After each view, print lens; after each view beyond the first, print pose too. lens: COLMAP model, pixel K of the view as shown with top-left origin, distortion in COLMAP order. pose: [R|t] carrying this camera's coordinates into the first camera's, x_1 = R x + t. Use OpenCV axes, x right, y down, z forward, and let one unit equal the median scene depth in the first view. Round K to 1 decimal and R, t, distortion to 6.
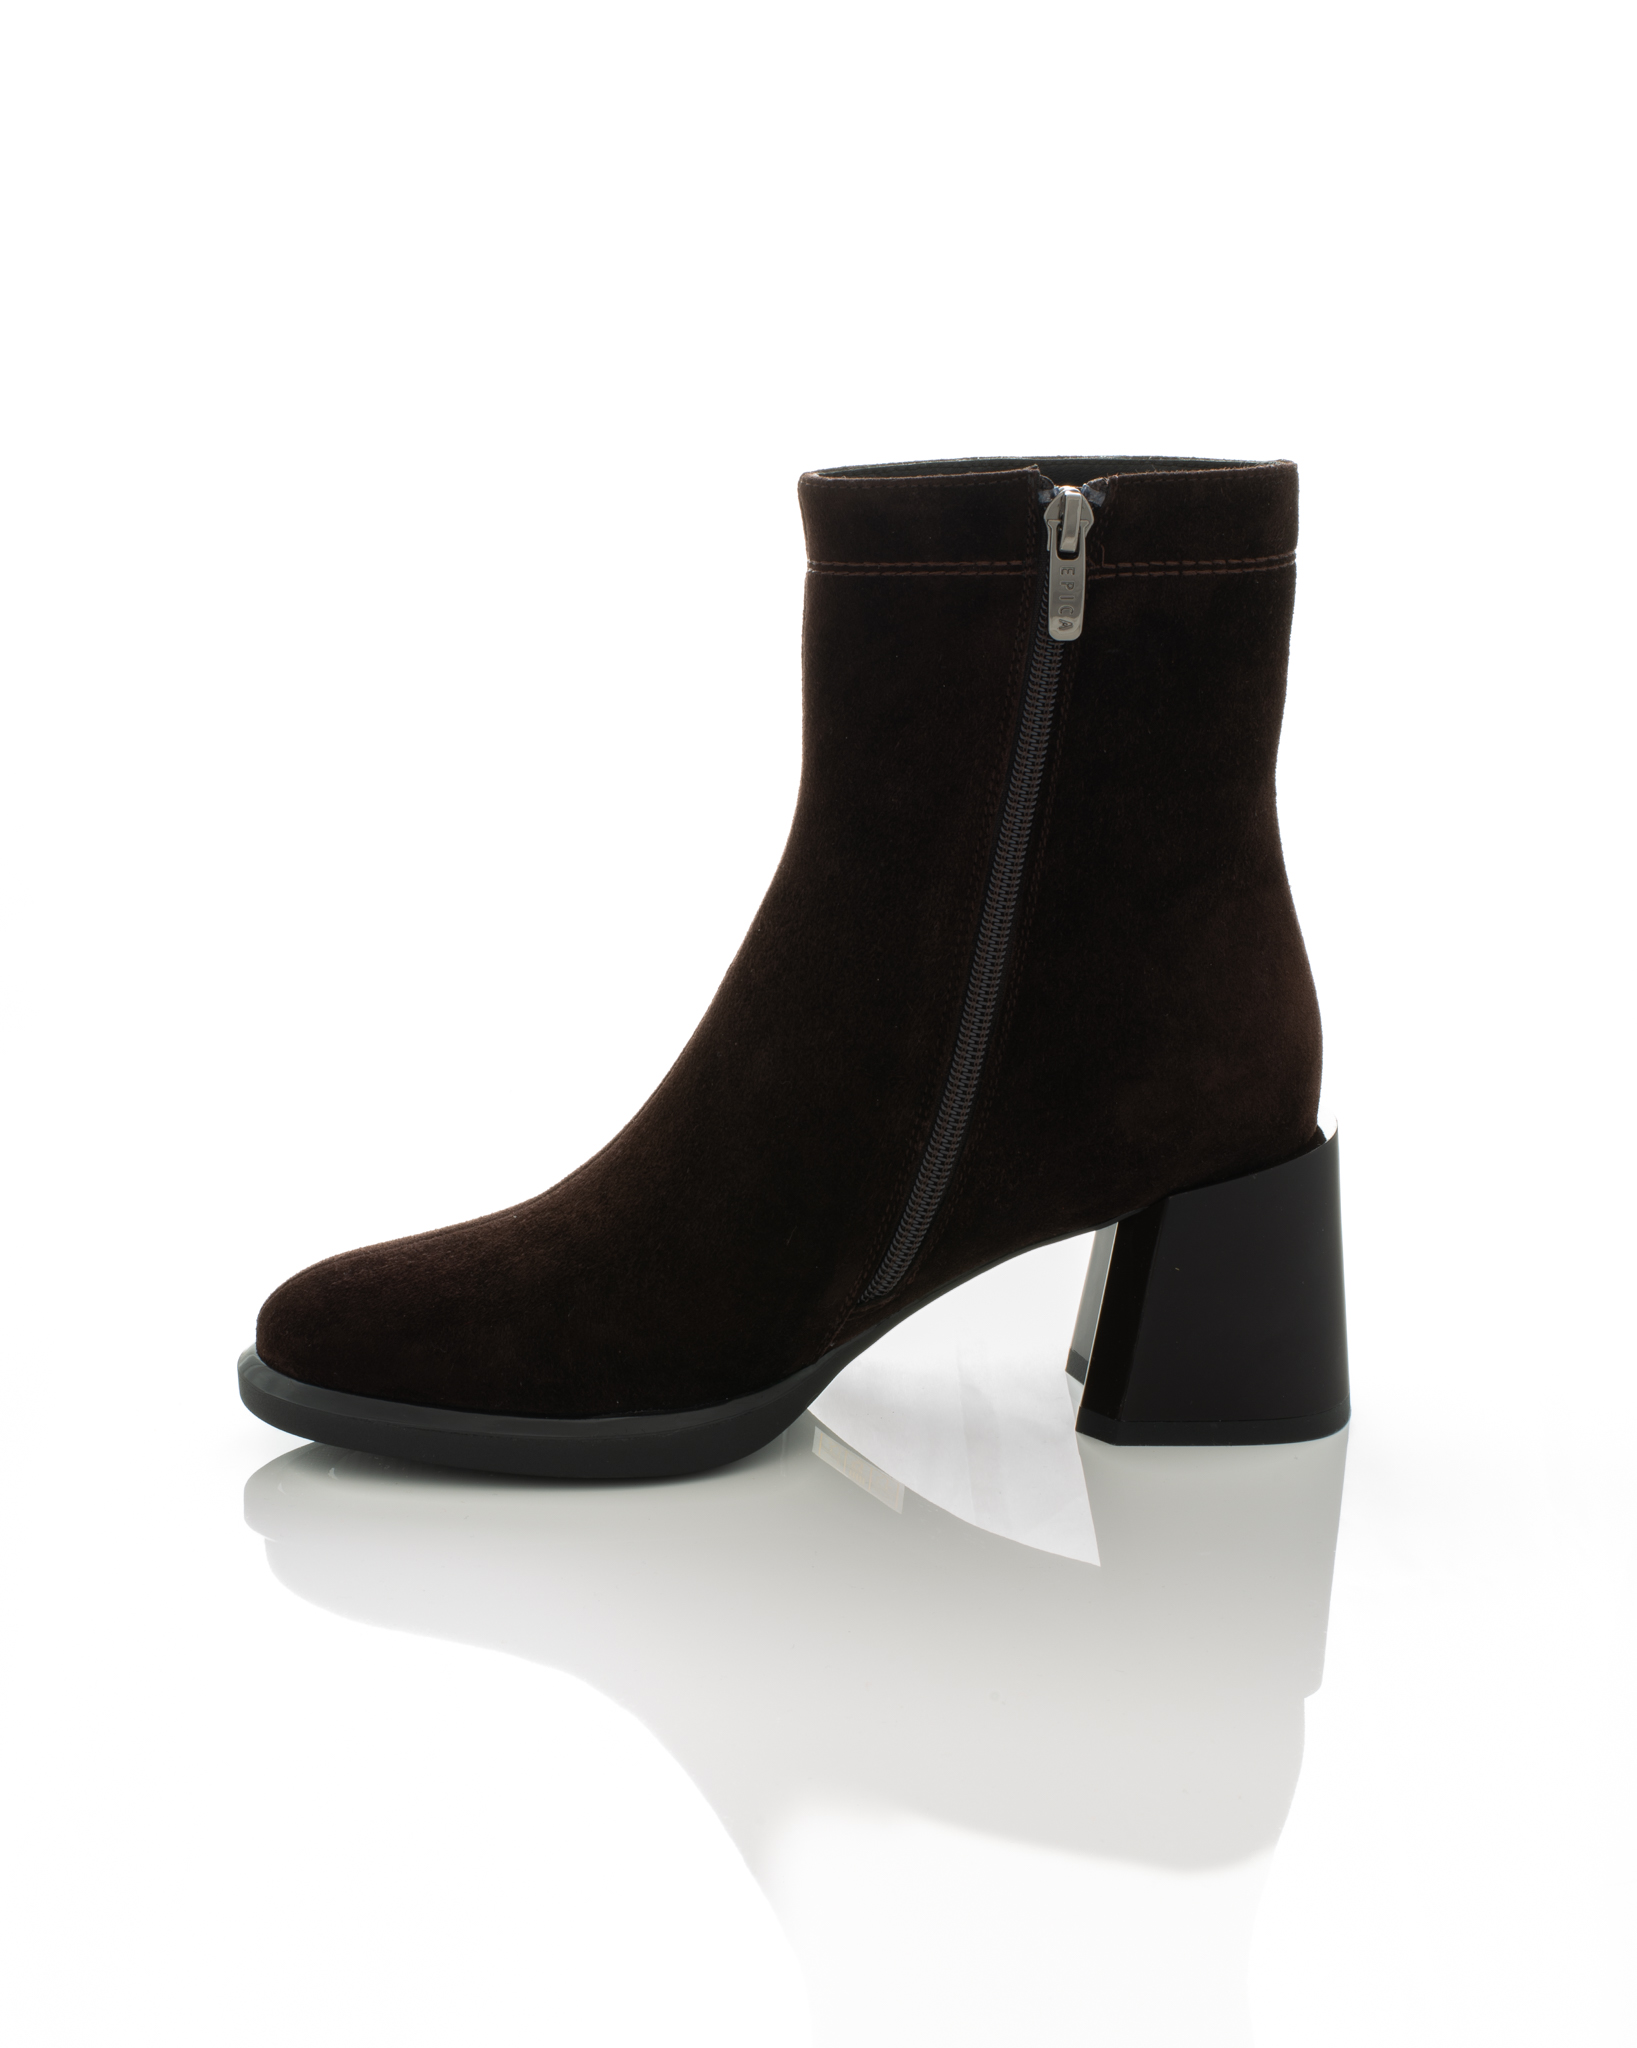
lens RADIAL K [[4155.3, 0, 818.5], [0, 4155.3, 1024.0], [0, 0, 1]] dist [-0.290529, -0.048526]
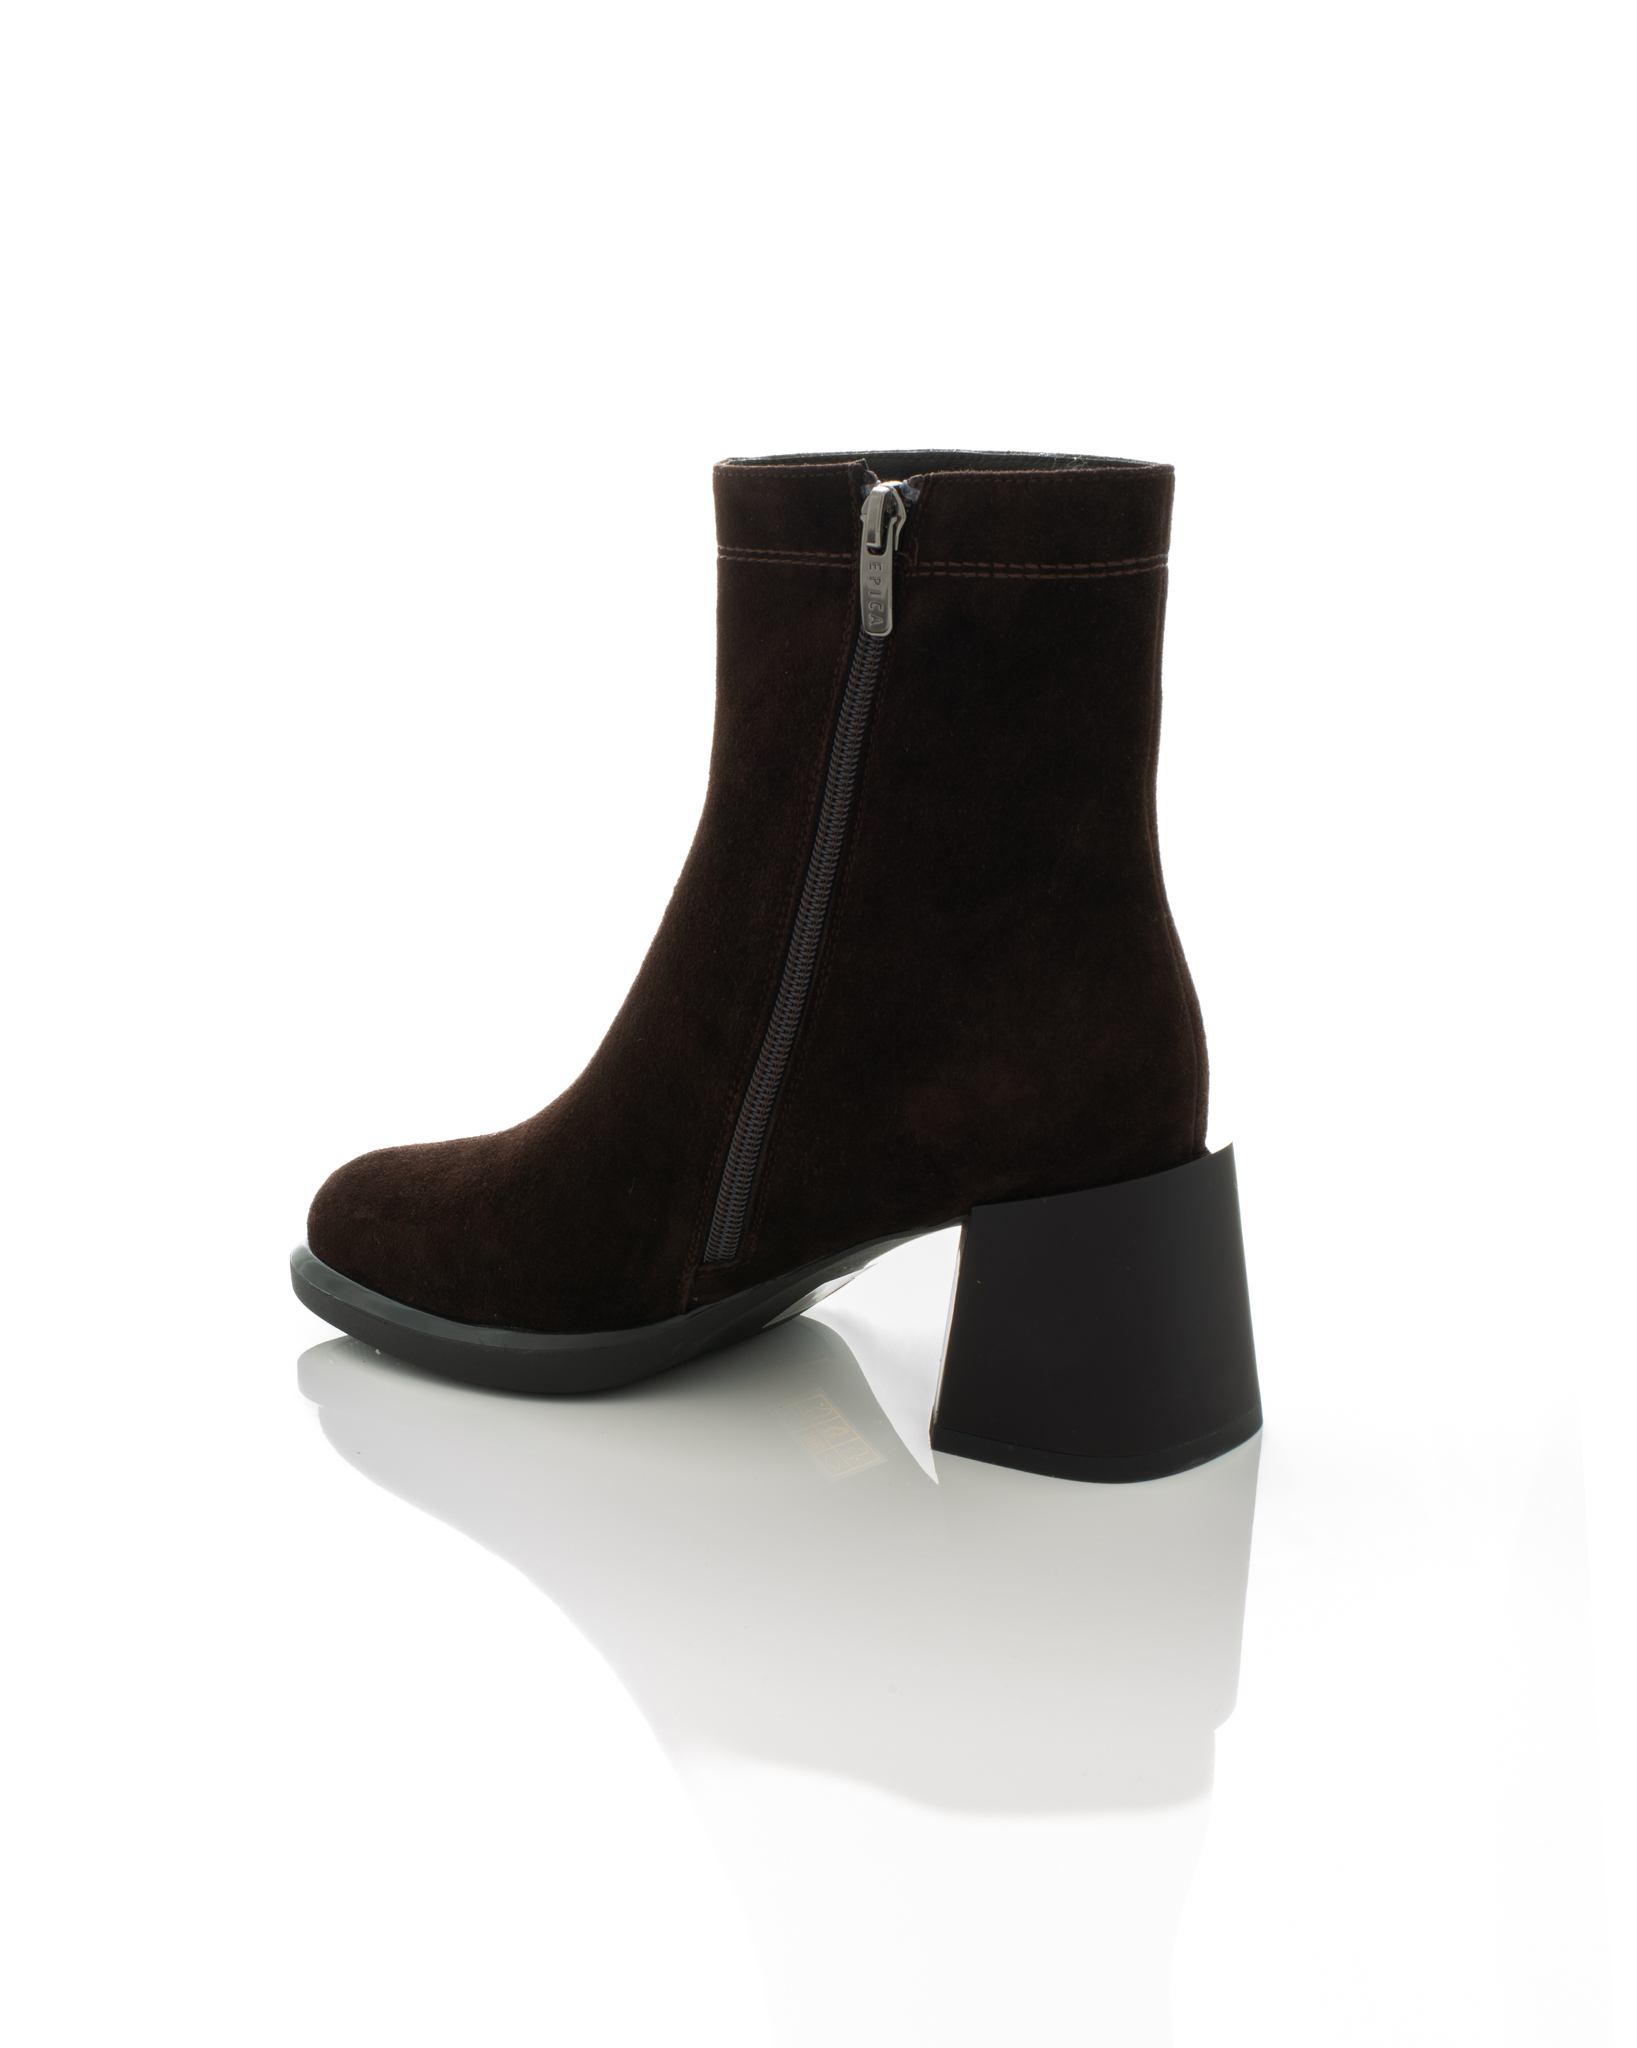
lens RADIAL K [[4155.3, 0, 818.5], [0, 4155.3, 1024.0], [0, 0, 1]] dist [-0.290529, -0.048526]
pose [[0.786178, 0.125159, -0.605194, 0.661359], [-0.117415, 0.991691, 0.052561, -0.050148], [0.606744, 0.029737, 0.794341, 0.196972]]
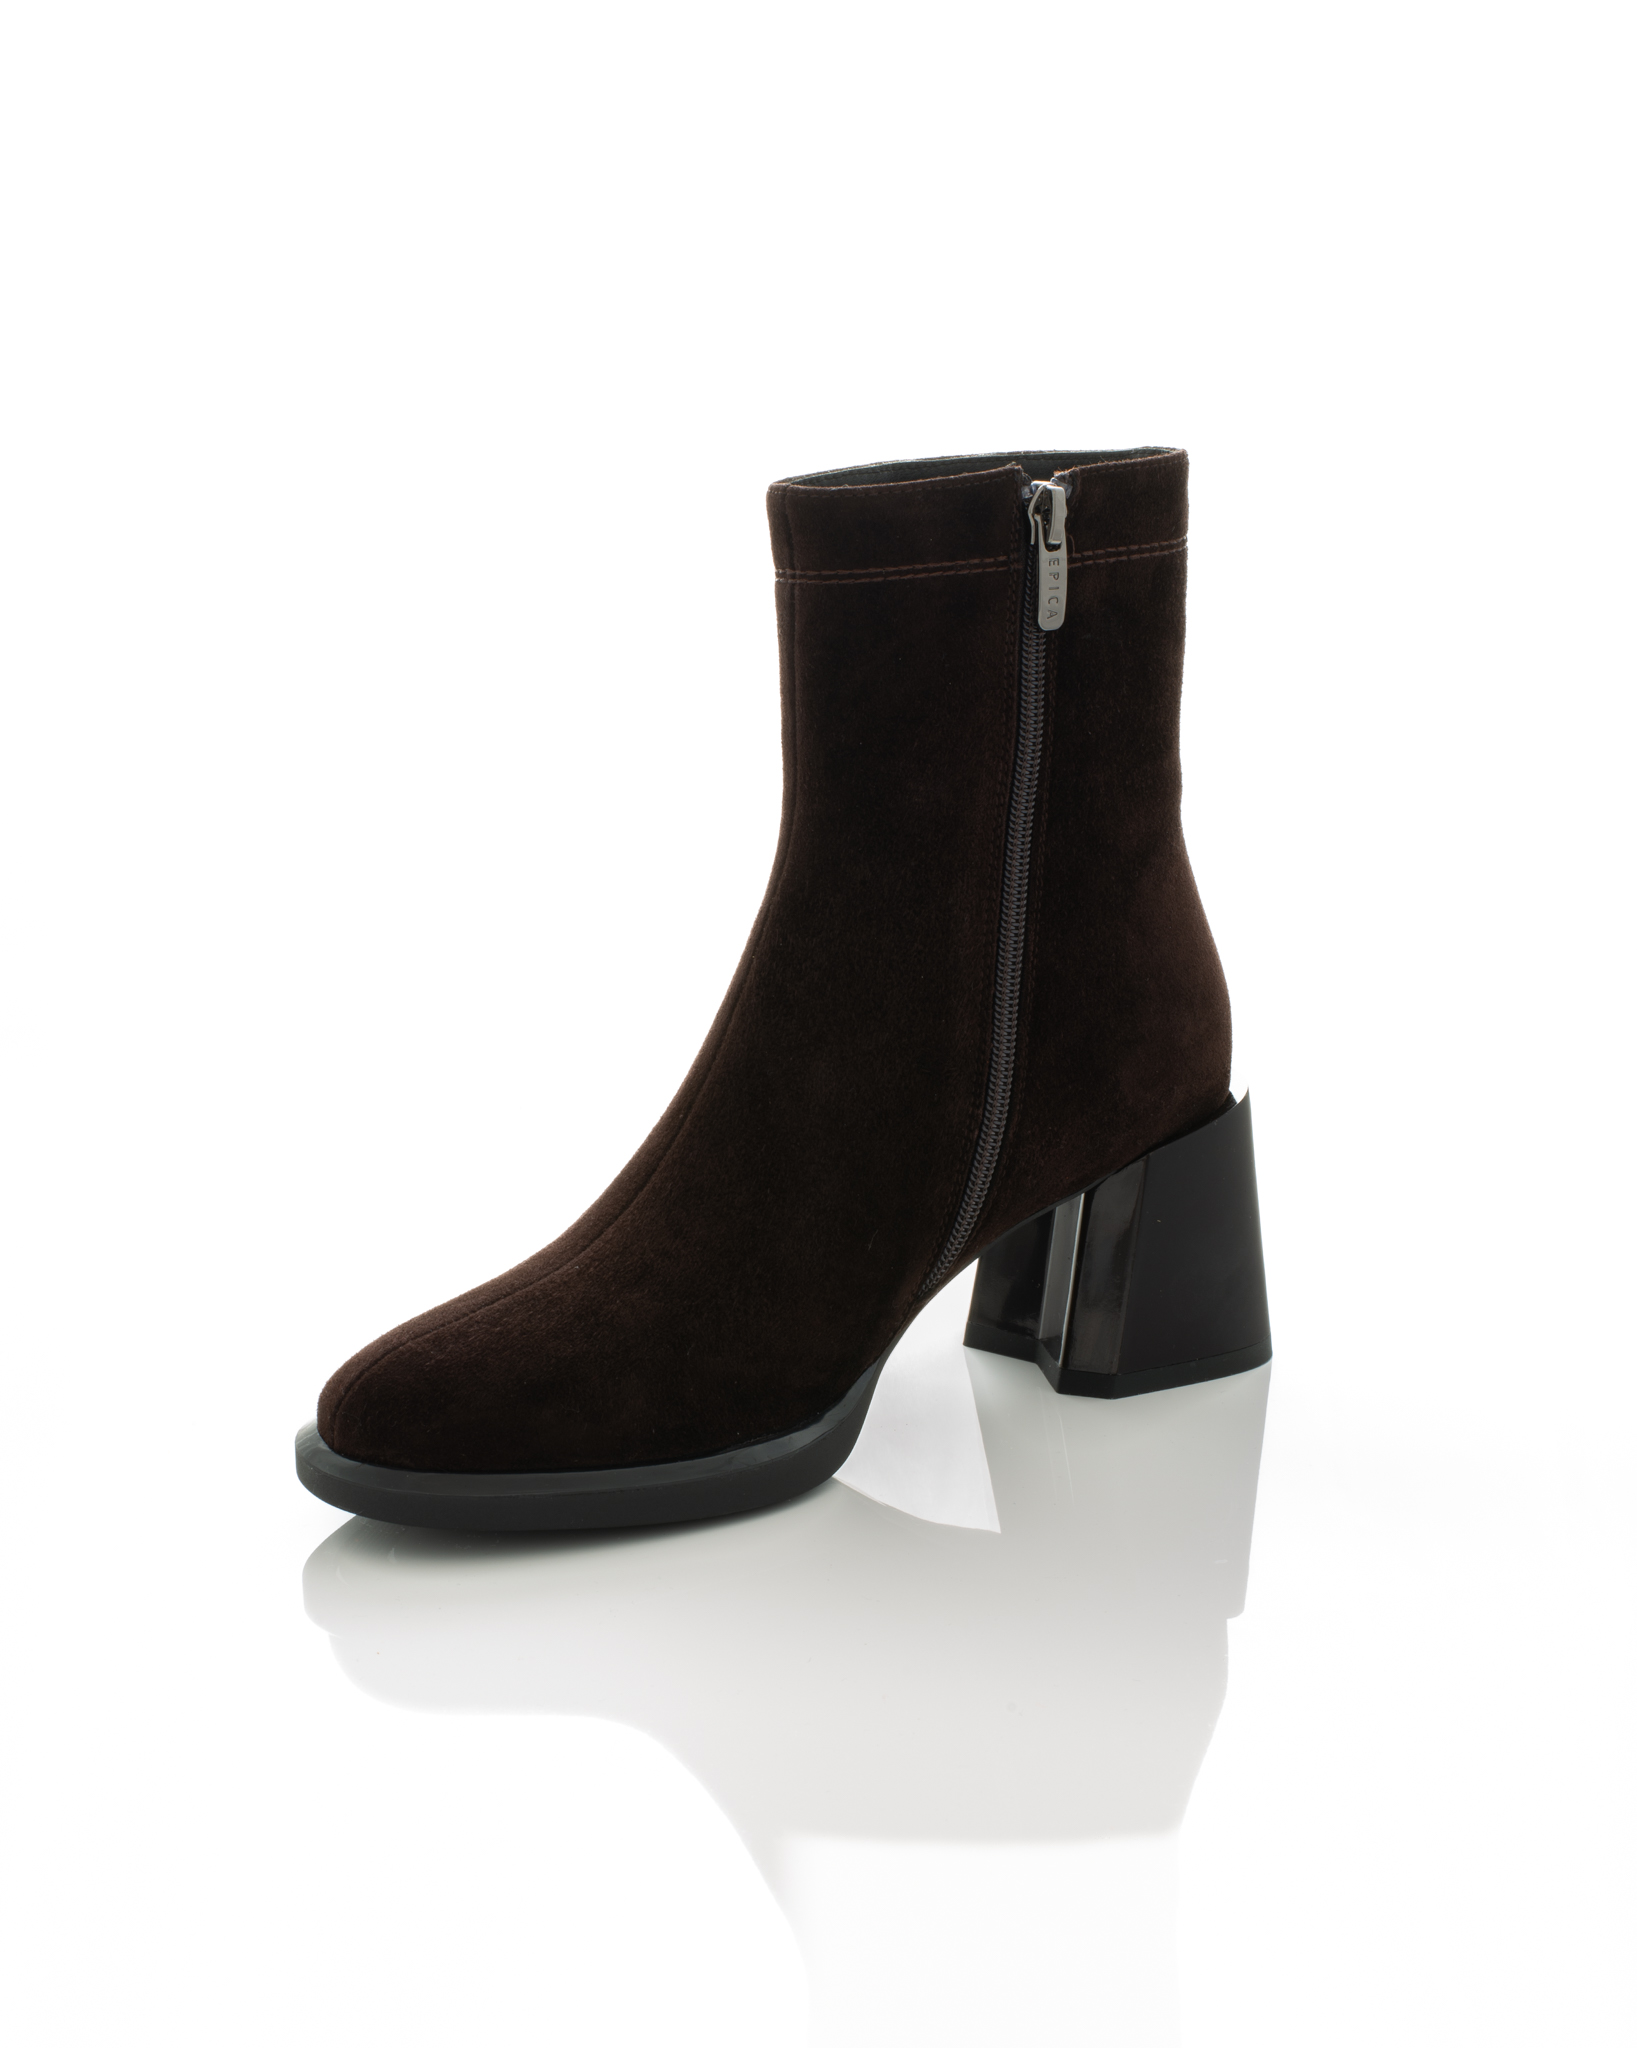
lens RADIAL K [[4155.3, 0, 818.5], [0, 4155.3, 1024.0], [0, 0, 1]] dist [-0.290529, -0.048526]
pose [[0.874808, -0.122564, 0.468710, -0.485125], [0.127696, 0.991592, 0.020961, -0.023820], [-0.467338, 0.041516, 0.883103, 0.116086]]
